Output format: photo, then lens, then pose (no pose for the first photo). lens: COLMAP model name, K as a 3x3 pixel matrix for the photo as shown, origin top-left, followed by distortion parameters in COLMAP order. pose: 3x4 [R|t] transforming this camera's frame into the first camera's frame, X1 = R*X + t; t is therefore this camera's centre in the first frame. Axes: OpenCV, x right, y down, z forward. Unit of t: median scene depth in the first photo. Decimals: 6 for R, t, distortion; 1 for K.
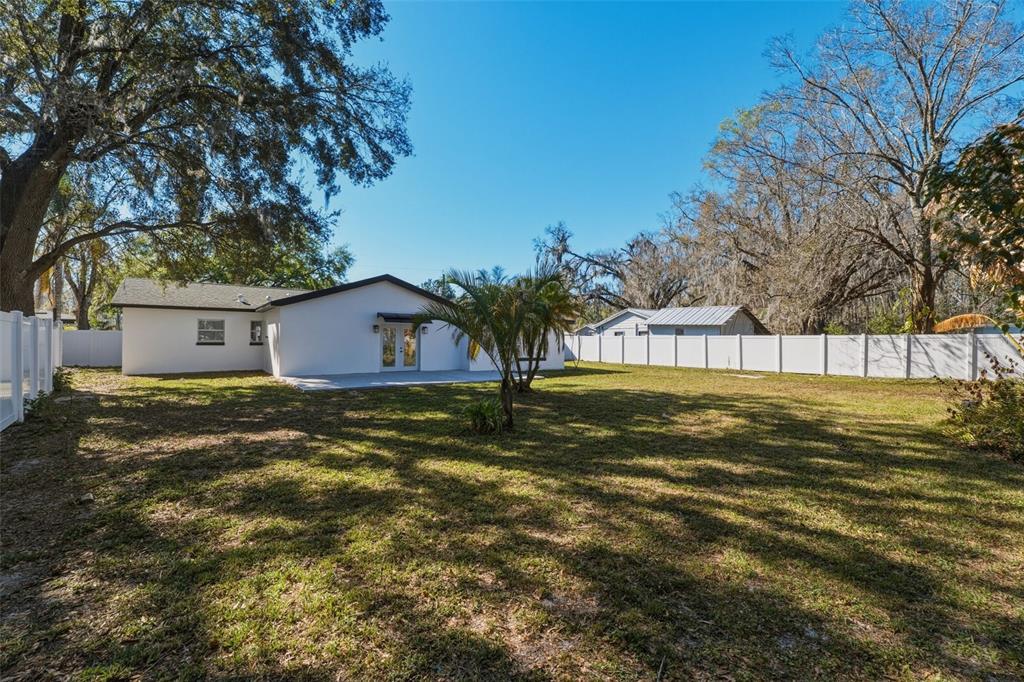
lens RADIAL K [[429.7, 0, 512.0], [0, 429.7, 341.0], [0, 0, 1]] dist [0.000831, 0.000050]
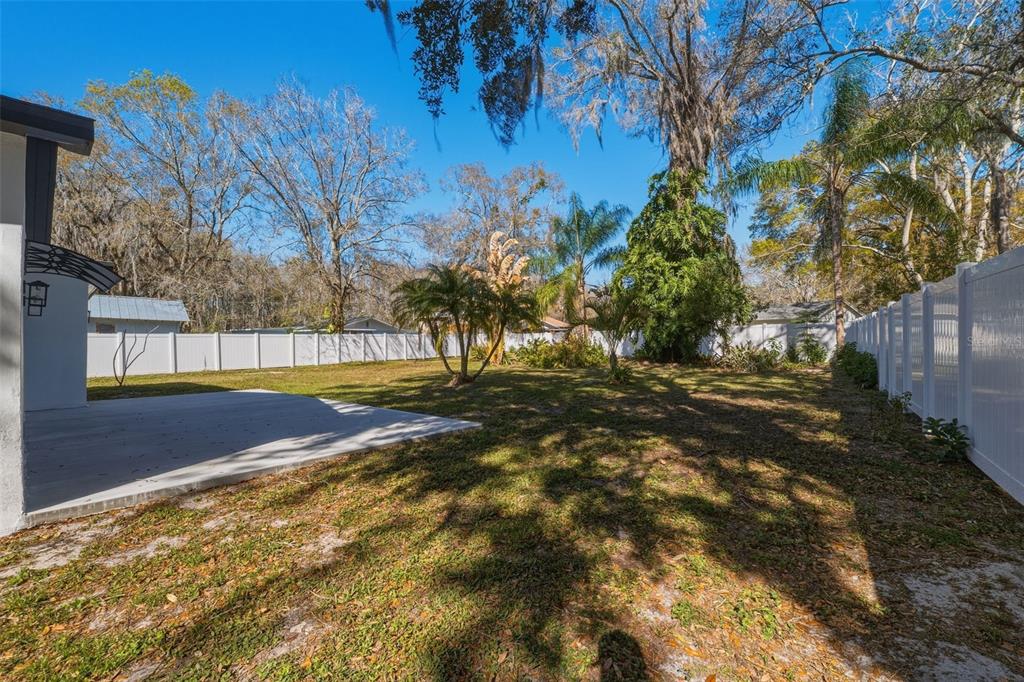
lens RADIAL K [[429.7, 0, 512.0], [0, 429.7, 341.0], [0, 0, 1]] dist [0.000831, 0.000050]
pose [[-0.267902, -0.010716, 0.963387, -0.613447], [0.010228, 0.999850, 0.013966, -0.004440], [-0.963392, 0.013595, -0.267752, 0.721797]]
